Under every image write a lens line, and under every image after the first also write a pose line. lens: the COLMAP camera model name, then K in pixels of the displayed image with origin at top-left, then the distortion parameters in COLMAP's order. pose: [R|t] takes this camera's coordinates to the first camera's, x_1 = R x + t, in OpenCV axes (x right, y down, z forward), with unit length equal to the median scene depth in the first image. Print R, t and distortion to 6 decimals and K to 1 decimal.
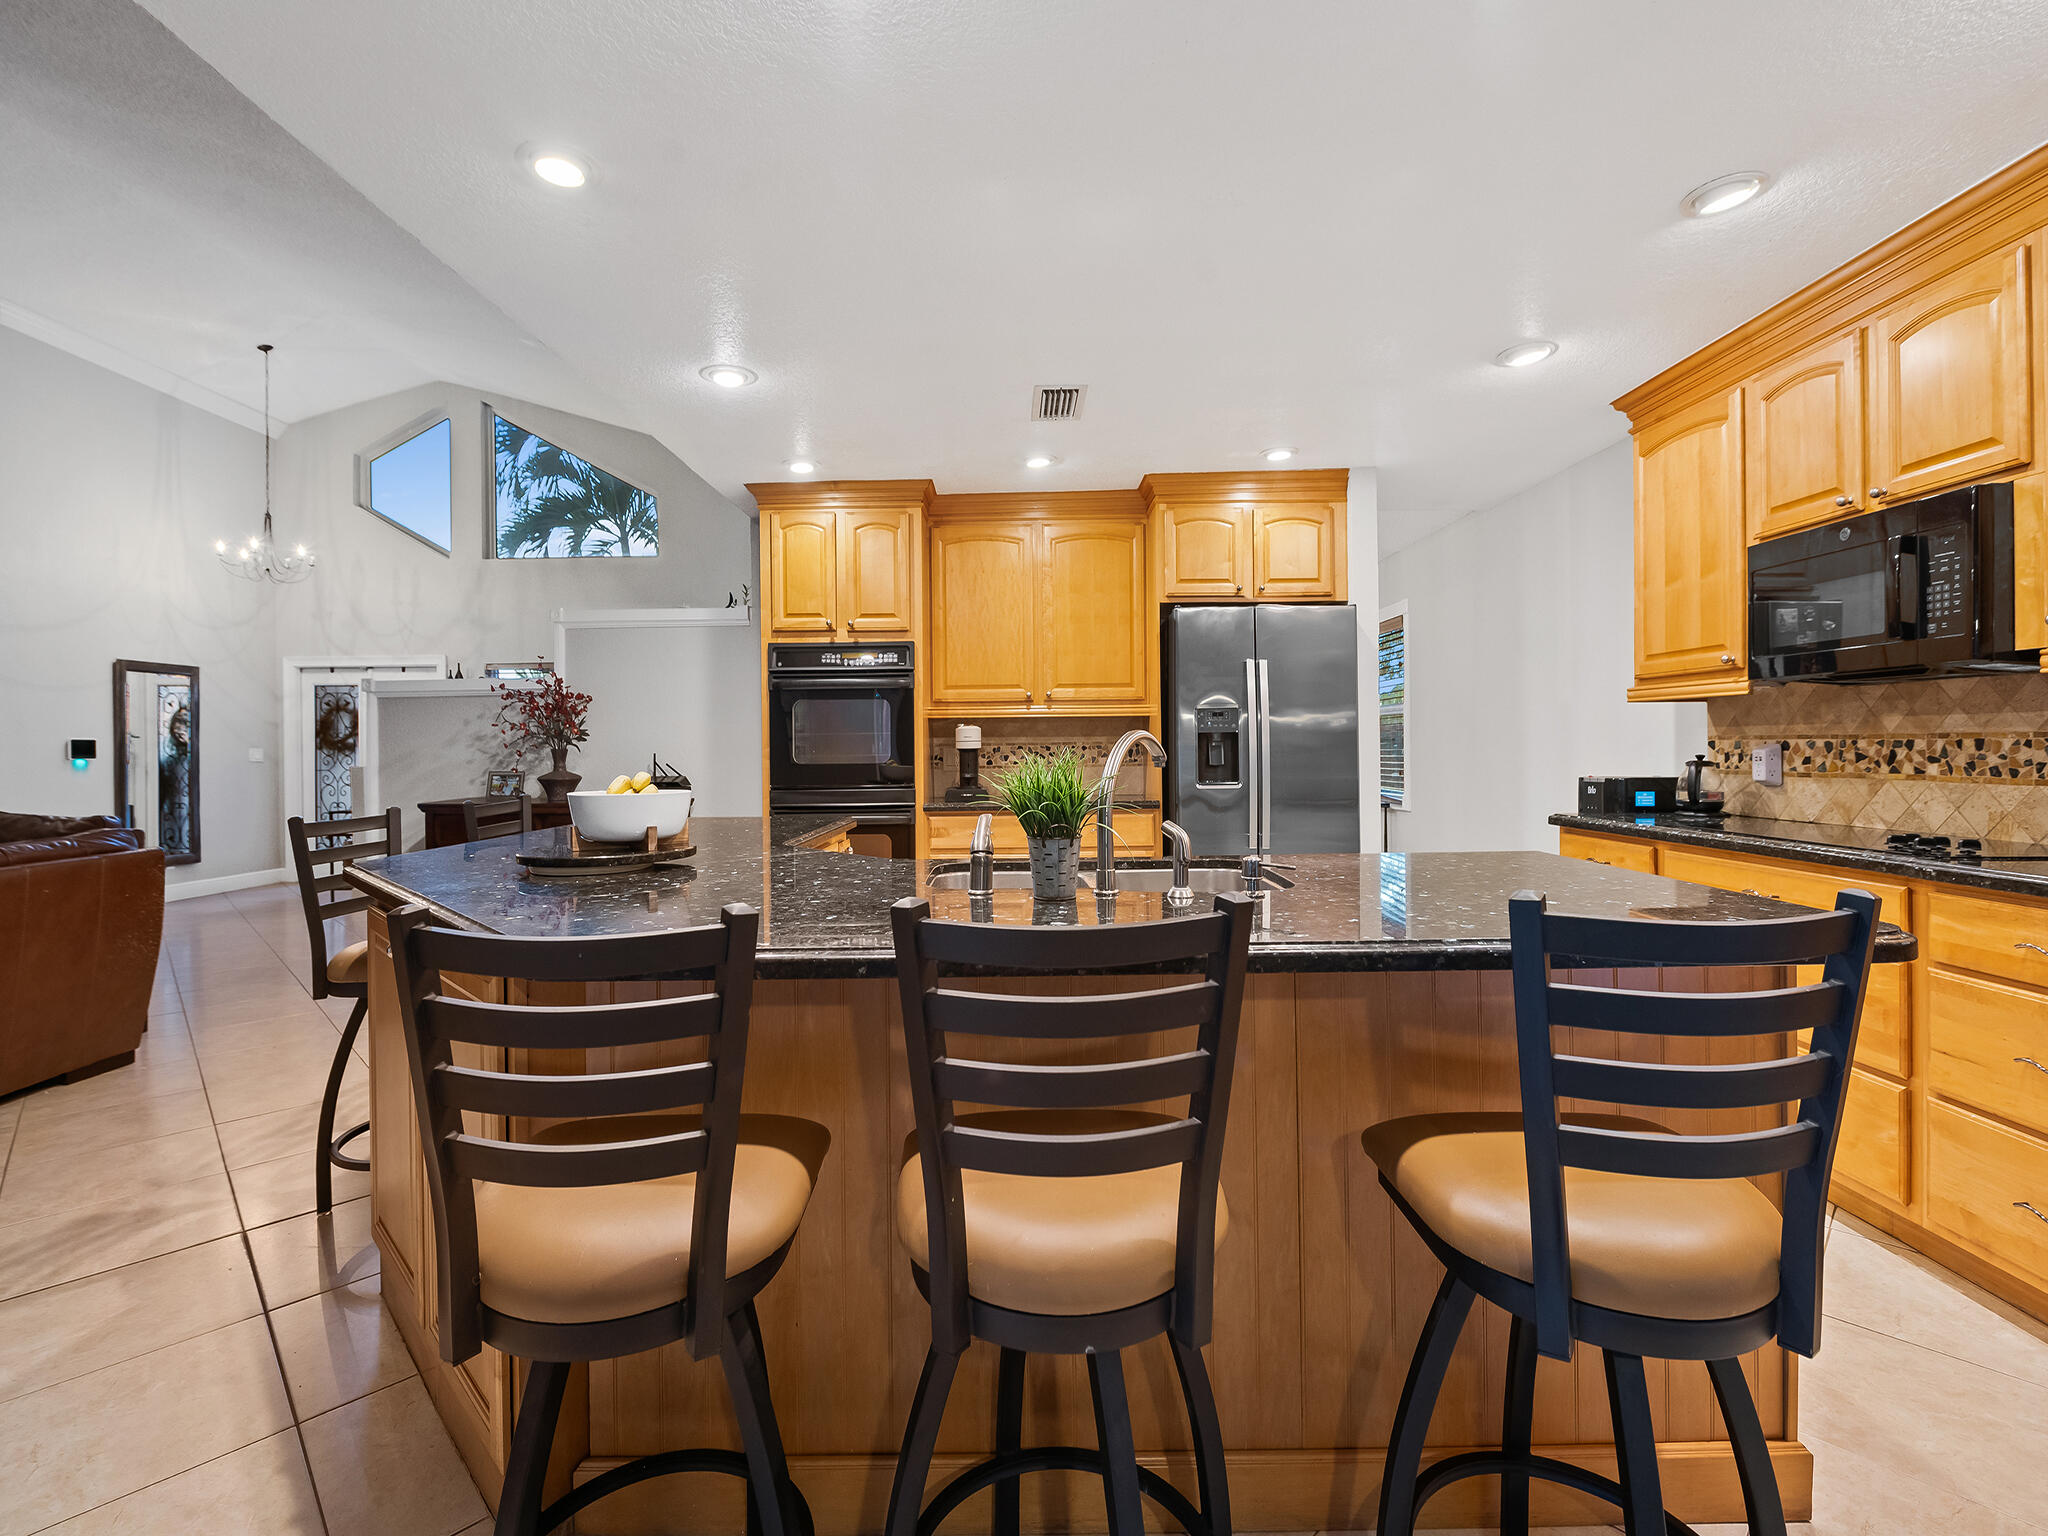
lens RADIAL K [[922.2, 0, 1026.4], [0, 922.2, 754.1], [0, 0, 1]] dist [0.000805, -0.003413]
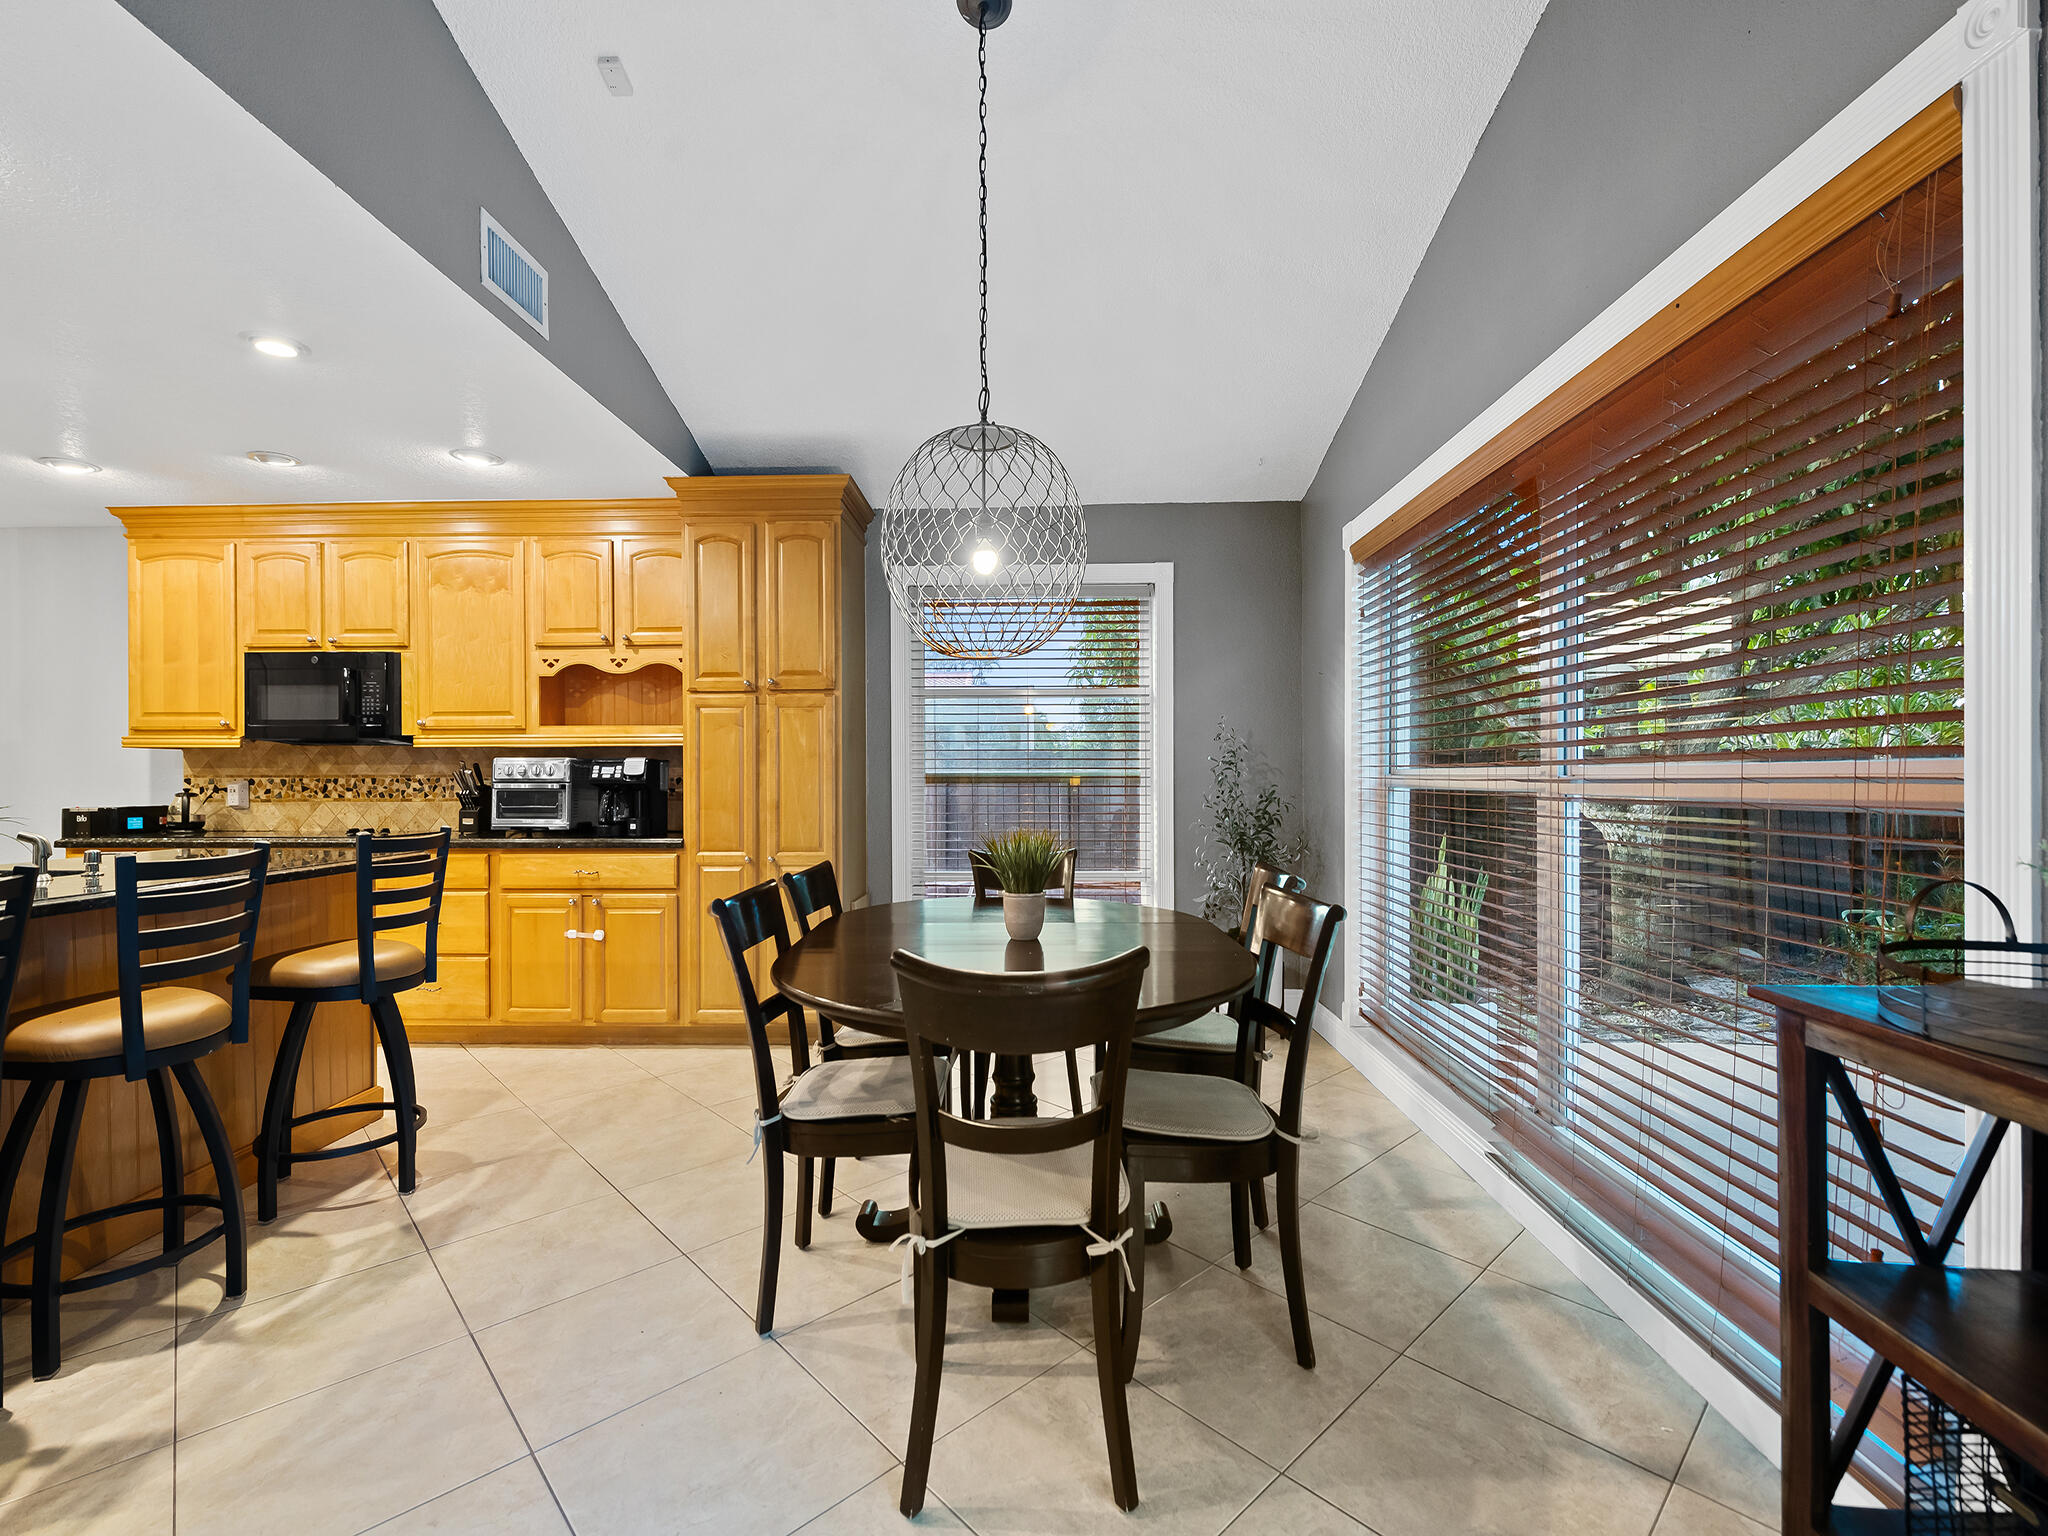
lens RADIAL K [[891.6, 0, 1035.6], [0, 891.6, 781.2], [0, 0, 1]] dist [-0.010184, -0.000277]
pose [[0.011029, 0.004599, 0.999929, -0.665138], [0.010090, 0.999938, -0.004711, 0.010427], [-0.999888, 0.010141, 0.010982, -0.327796]]
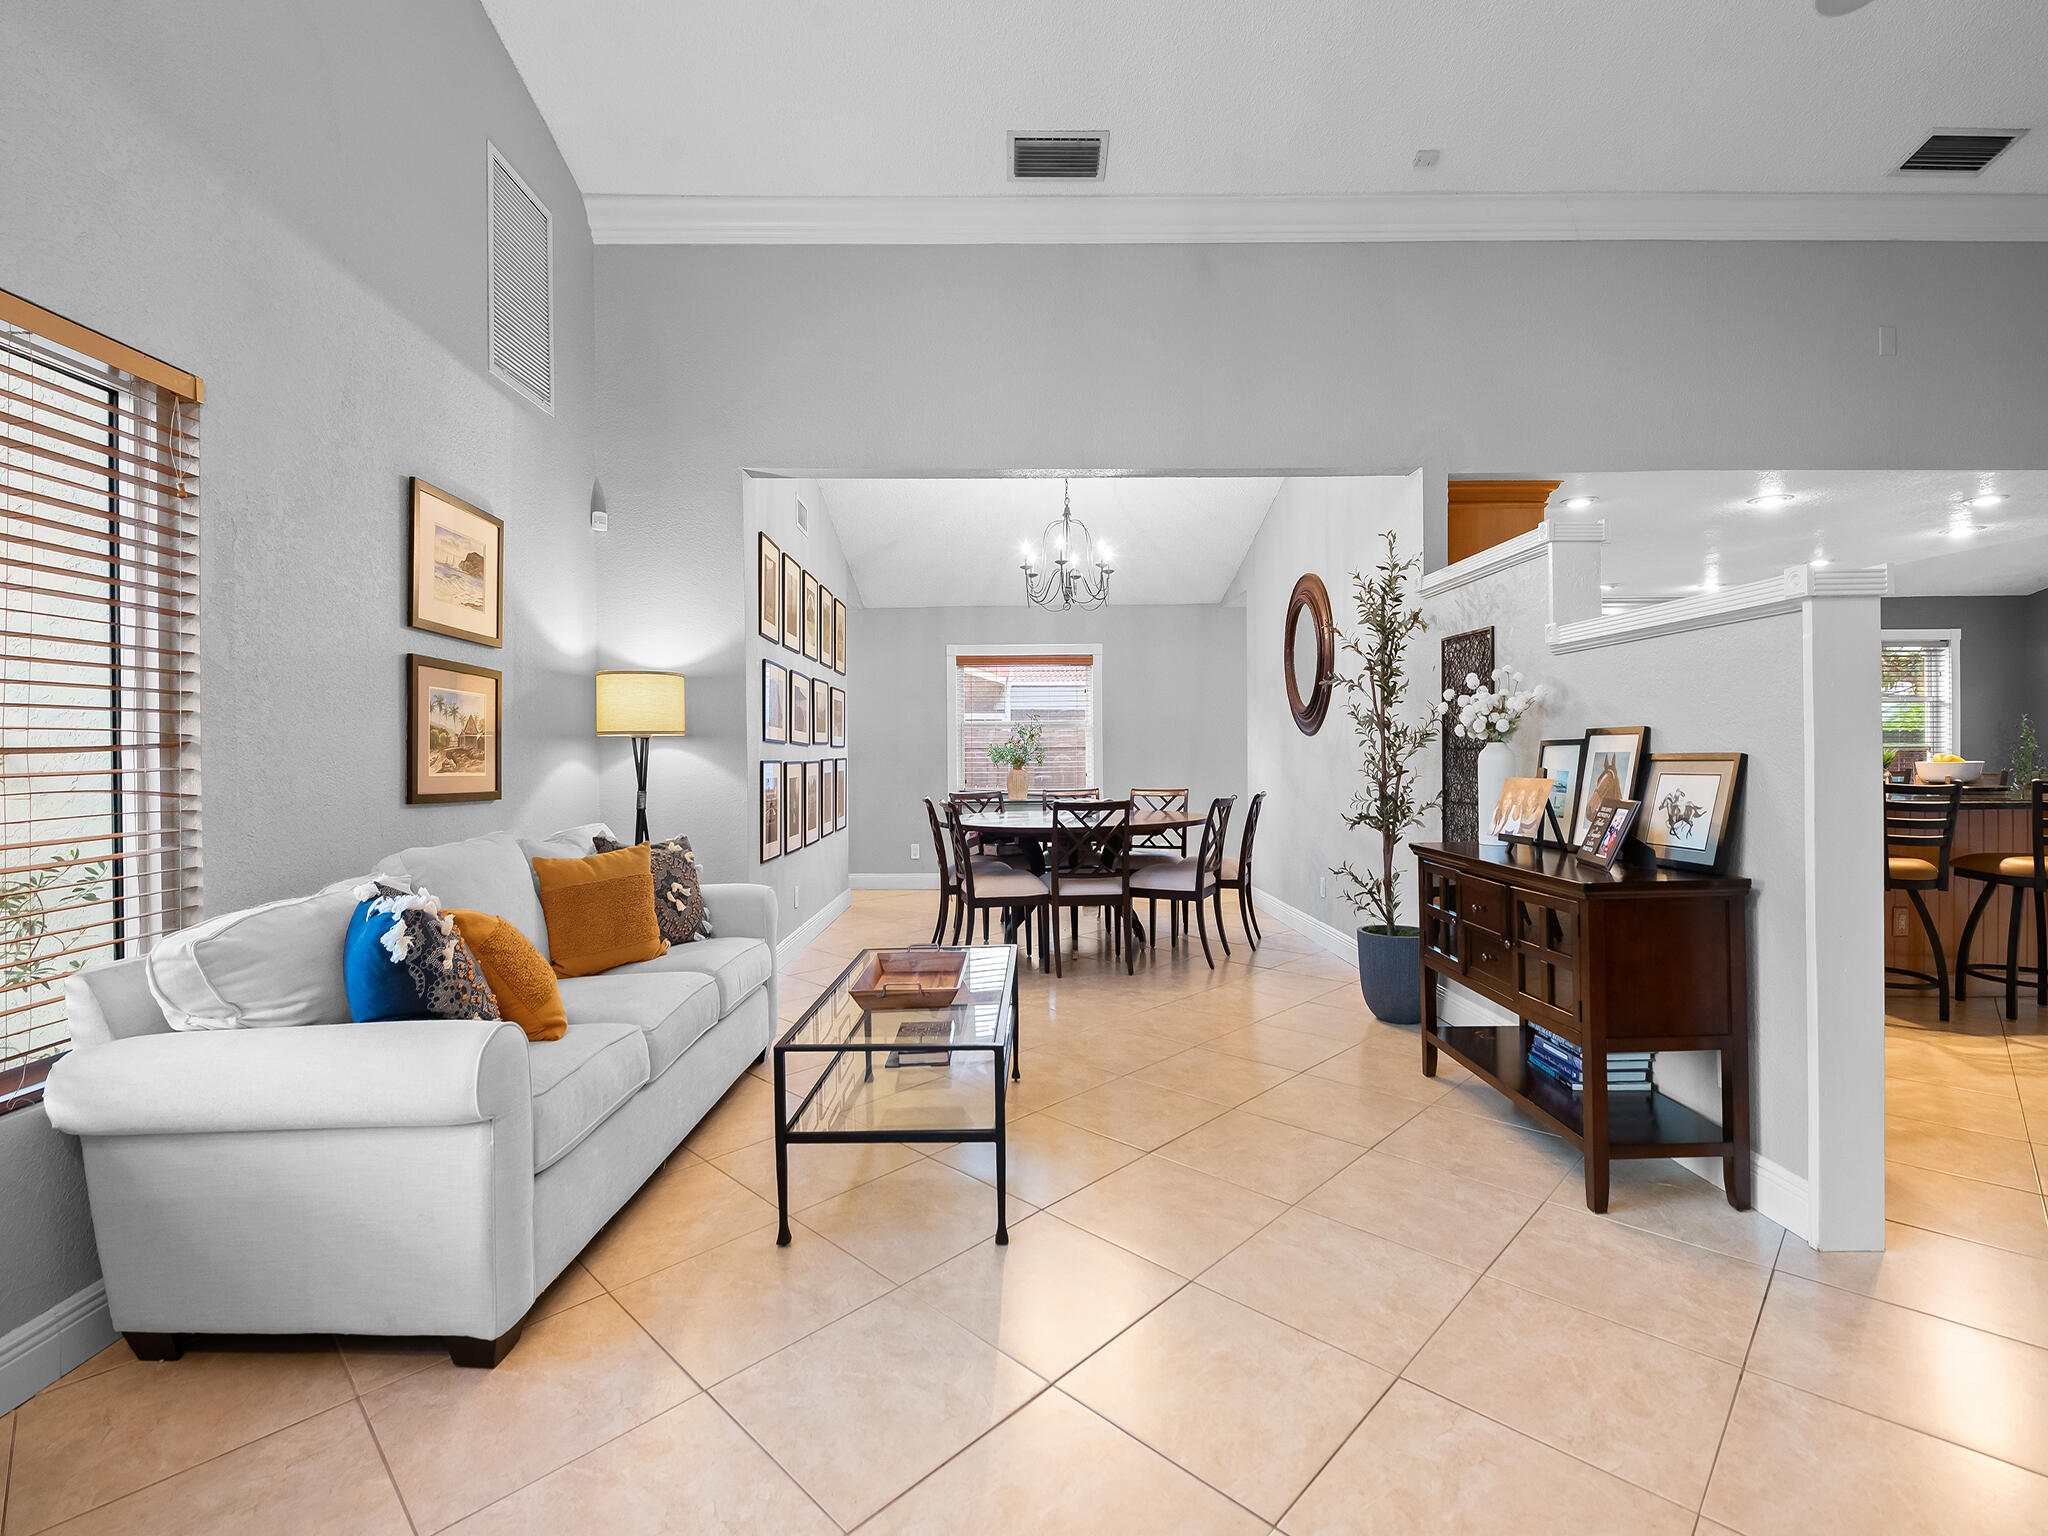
lens RADIAL K [[922.2, 0, 1014.6], [0, 922.2, 762.0], [0, 0, 1]] dist [0.000805, -0.003413]
pose [[-0.007497, 0.002980, 0.999967, -1.978758], [0.014734, 0.999887, -0.002869, 0.010260], [-0.999863, 0.014712, -0.007541, 2.445423]]
